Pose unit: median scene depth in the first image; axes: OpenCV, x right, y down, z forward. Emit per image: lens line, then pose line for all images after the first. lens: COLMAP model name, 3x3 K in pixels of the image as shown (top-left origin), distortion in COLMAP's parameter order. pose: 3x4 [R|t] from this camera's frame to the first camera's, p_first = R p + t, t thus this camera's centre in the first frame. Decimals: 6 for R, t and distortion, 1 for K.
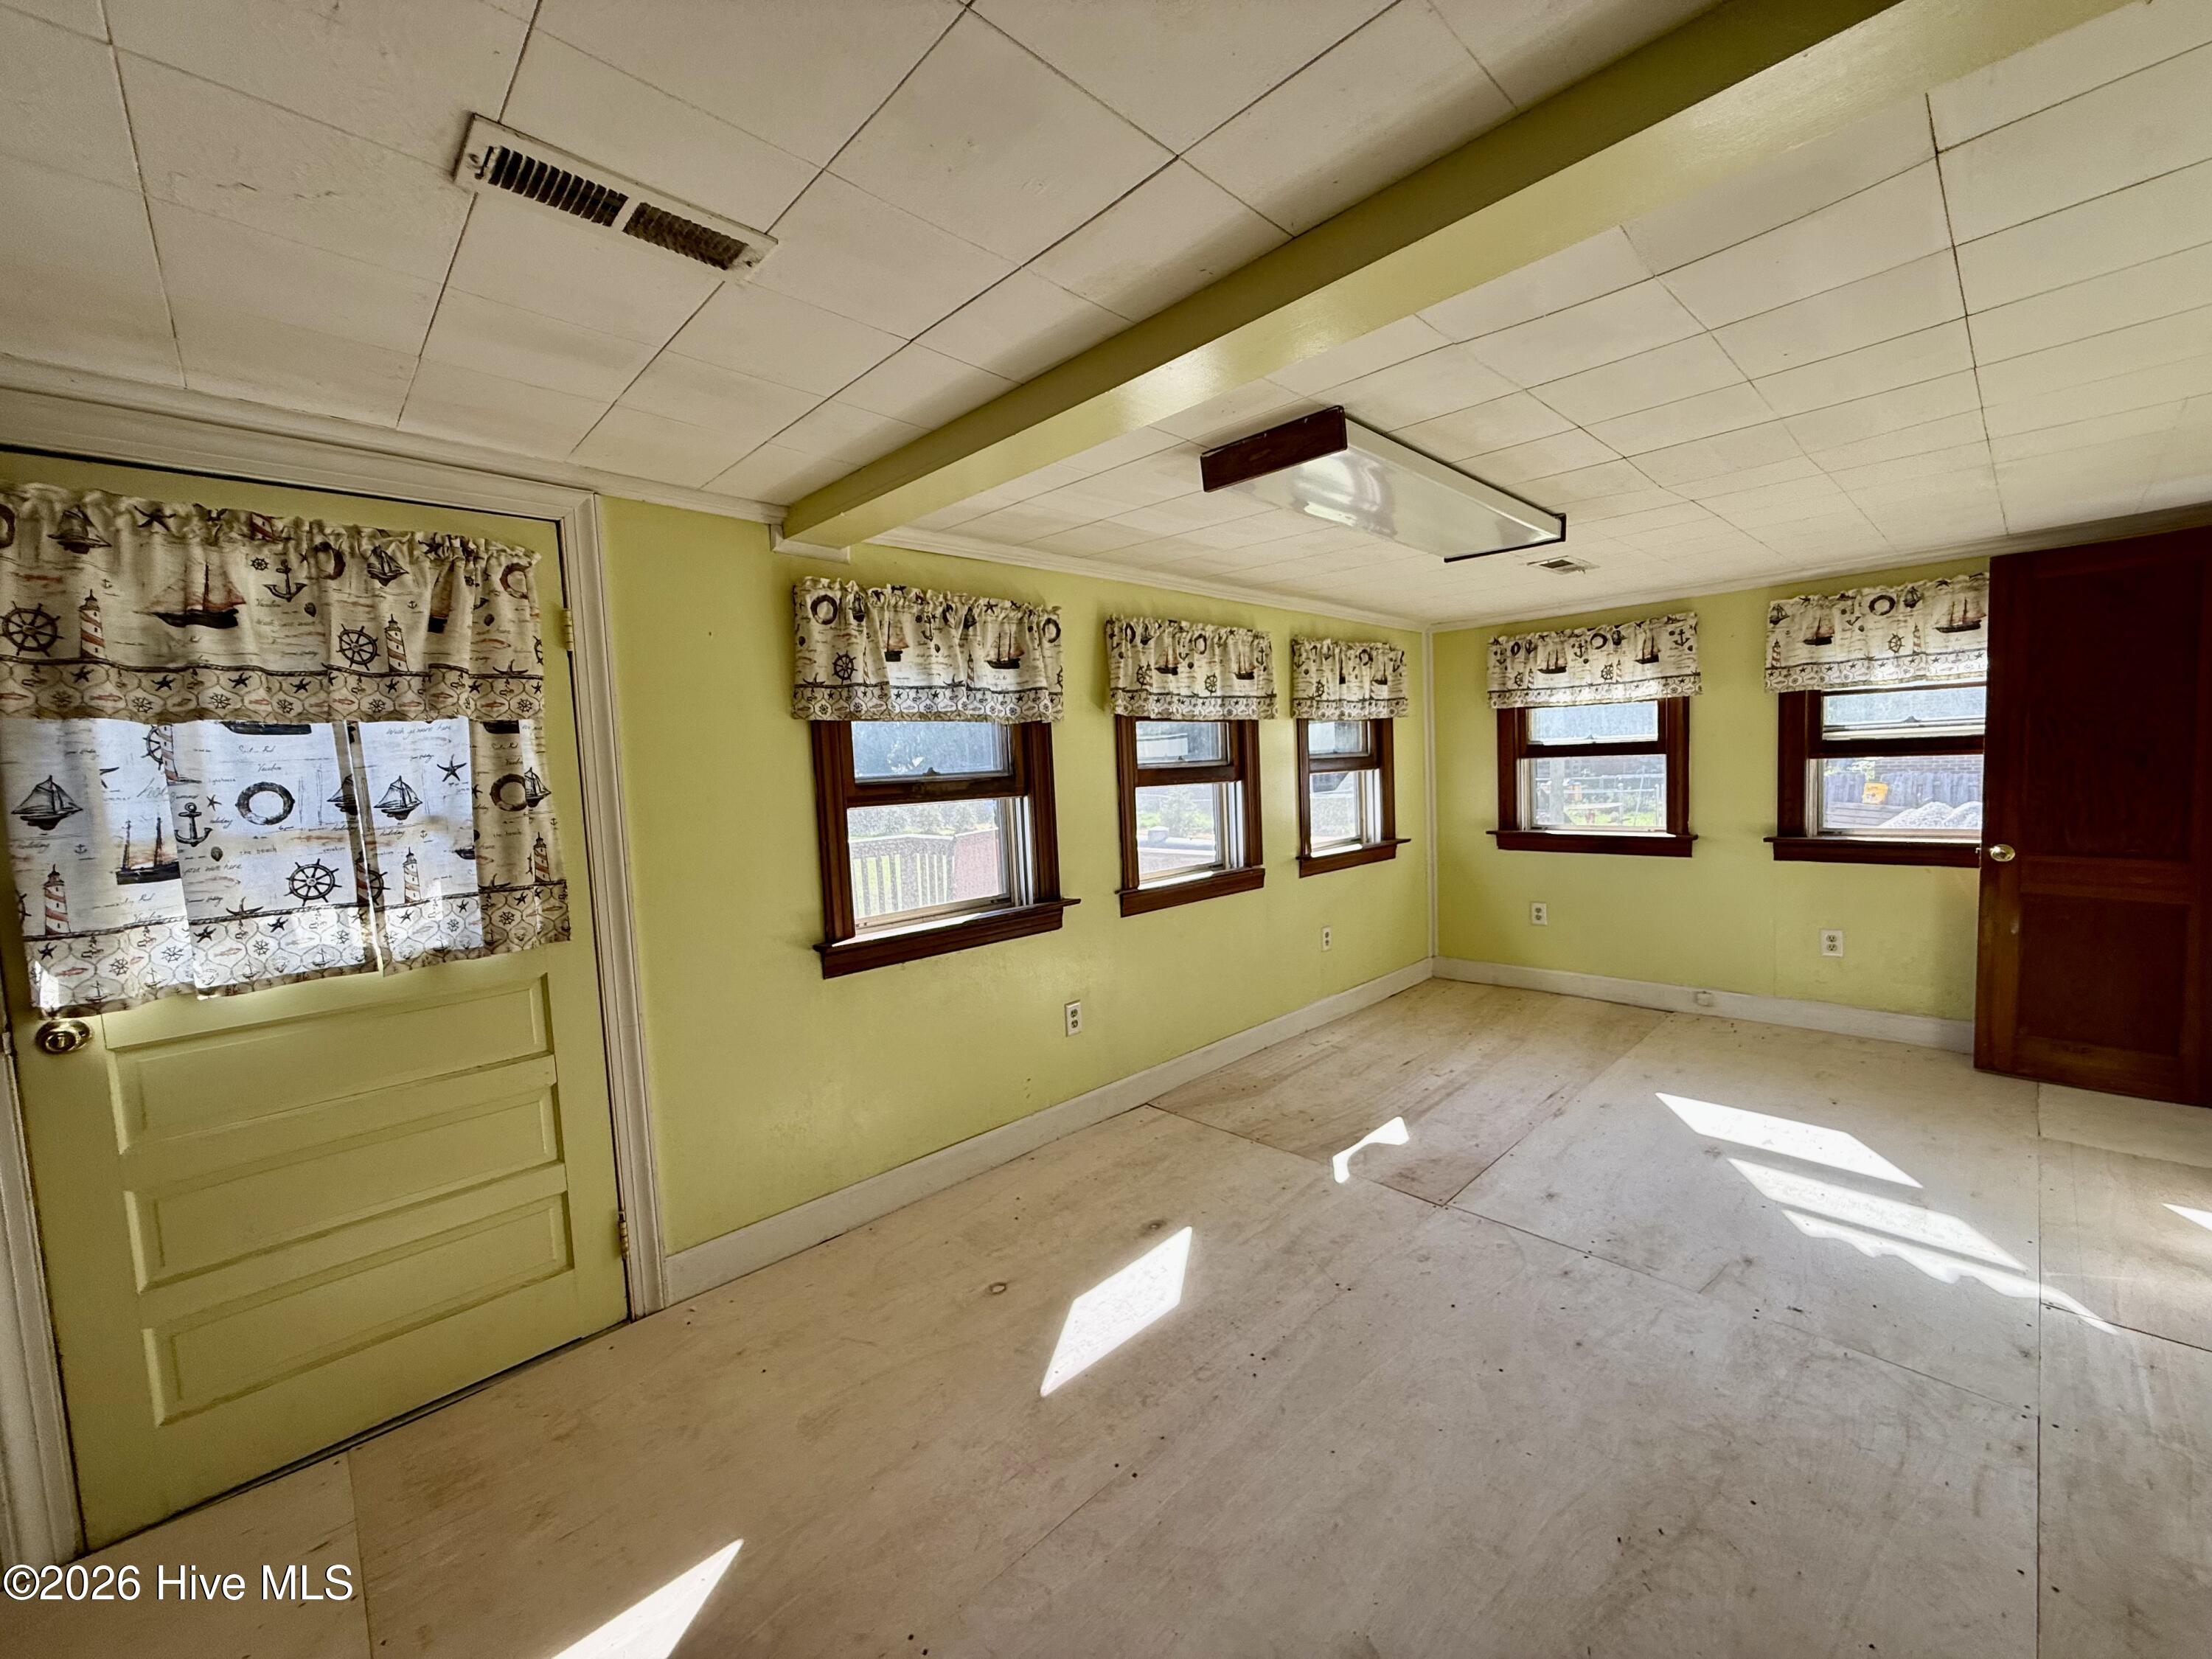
lens RADIAL K [[881.8, 0, 1111.4], [0, 881.8, 825.8], [0, 0, 1]] dist [-0.000965, 0.000666]
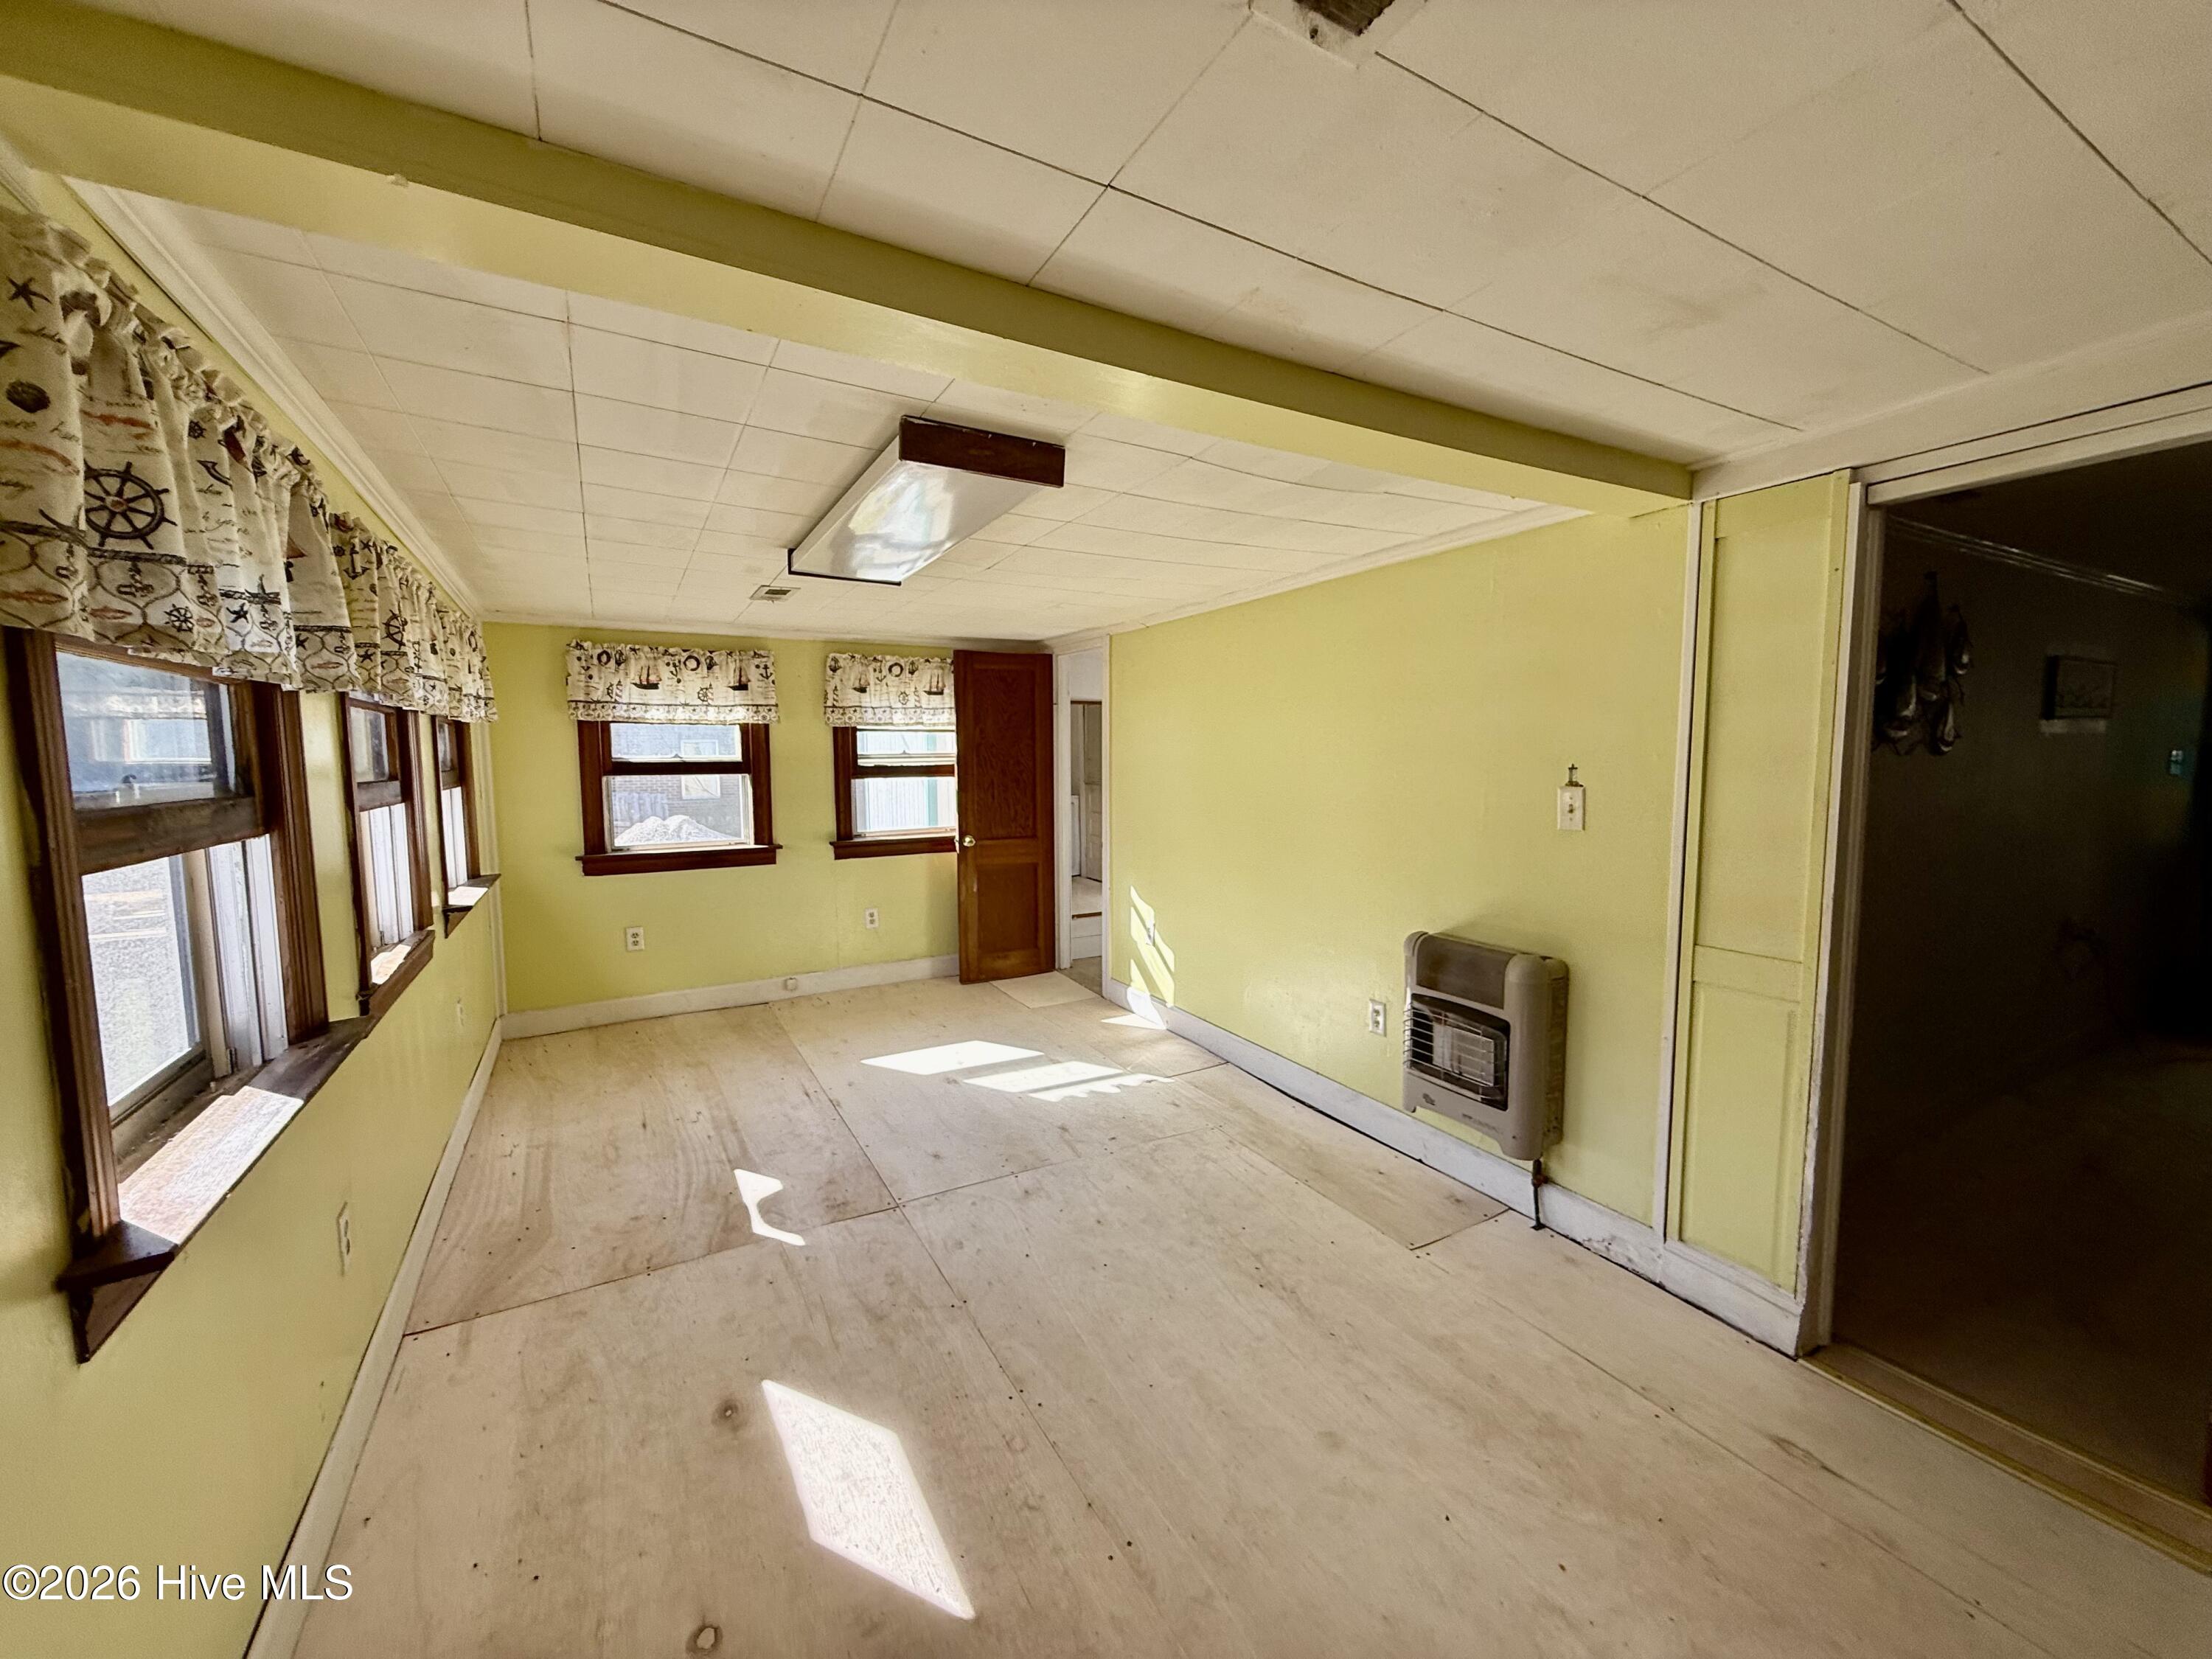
lens RADIAL K [[881.8, 0, 1089.2], [0, 881.8, 822.3], [0, 0, 1]] dist [-0.000965, 0.000666]
pose [[0.254278, -0.035691, 0.966472, -0.404348], [0.064796, 0.997702, 0.019796, -0.017328], [-0.964958, 0.057590, 0.256007, 0.364043]]
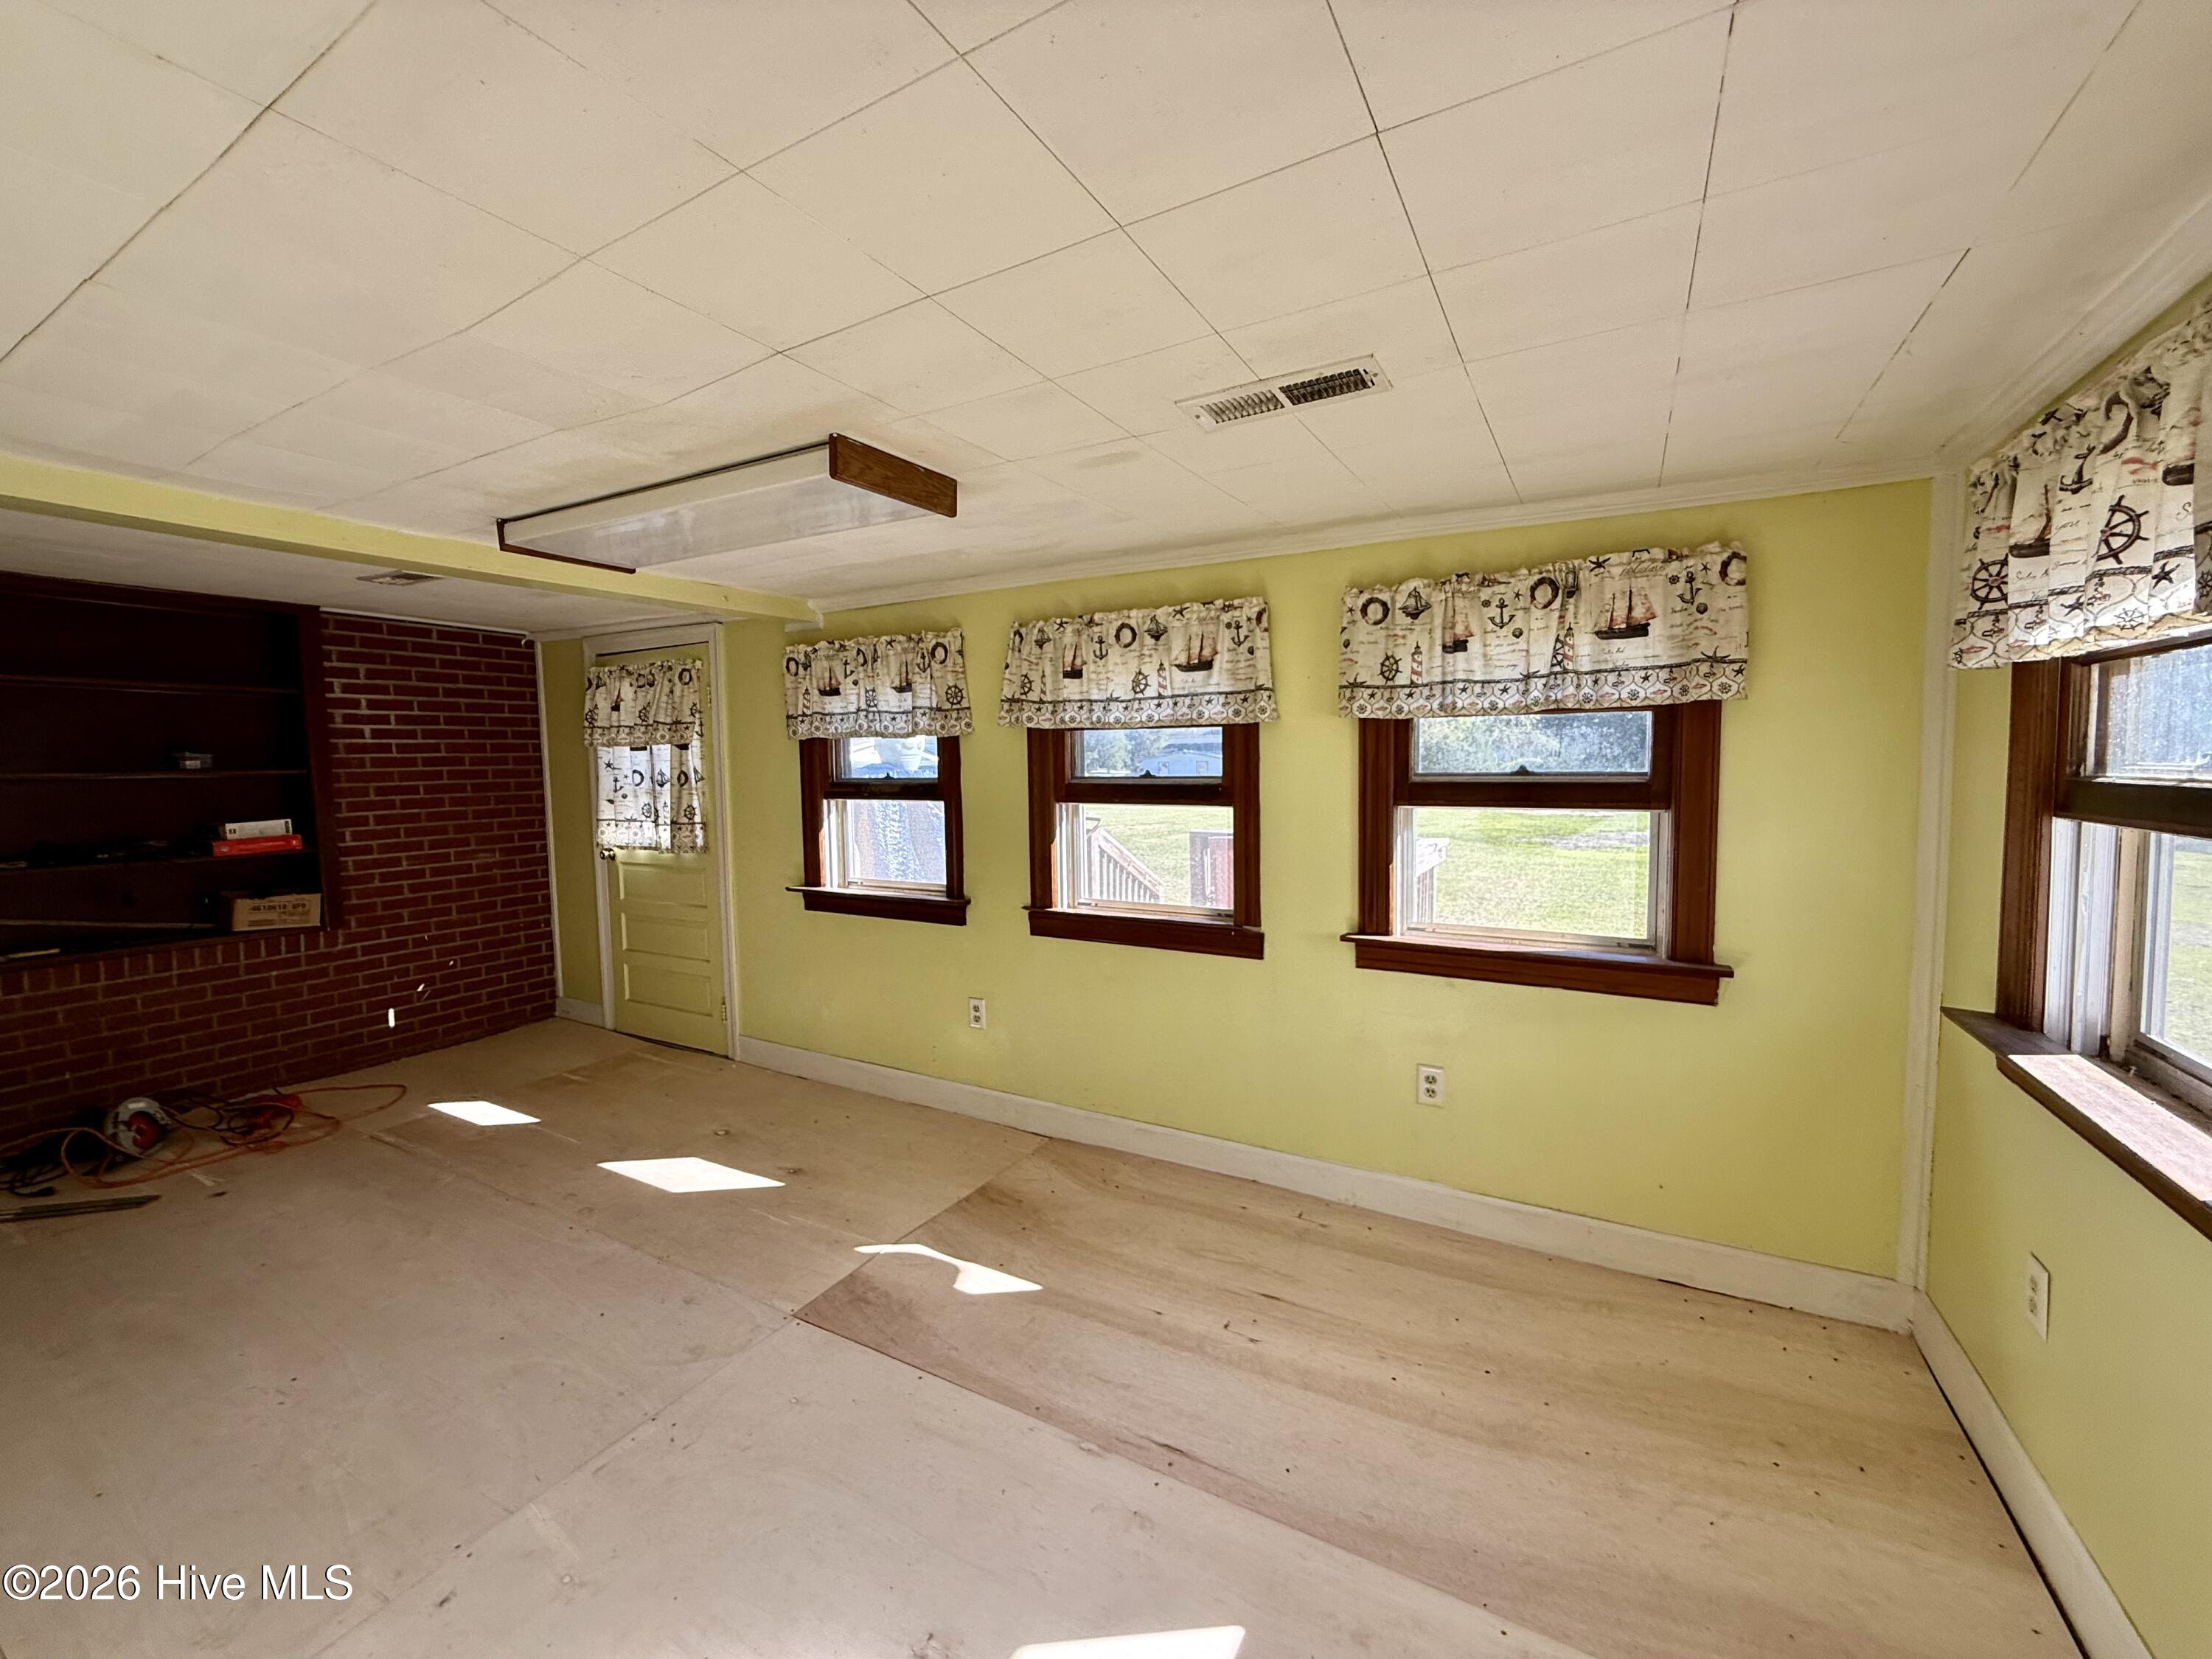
lens RADIAL K [[881.8, 0, 1124.5], [0, 881.8, 835.1], [0, 0, 1]] dist [-0.000965, 0.000666]
pose [[0.285960, 0.105898, -0.952372, 0.901133], [-0.078597, 0.993118, 0.086830, -0.092056], [0.955013, 0.050023, 0.292316, 0.763294]]
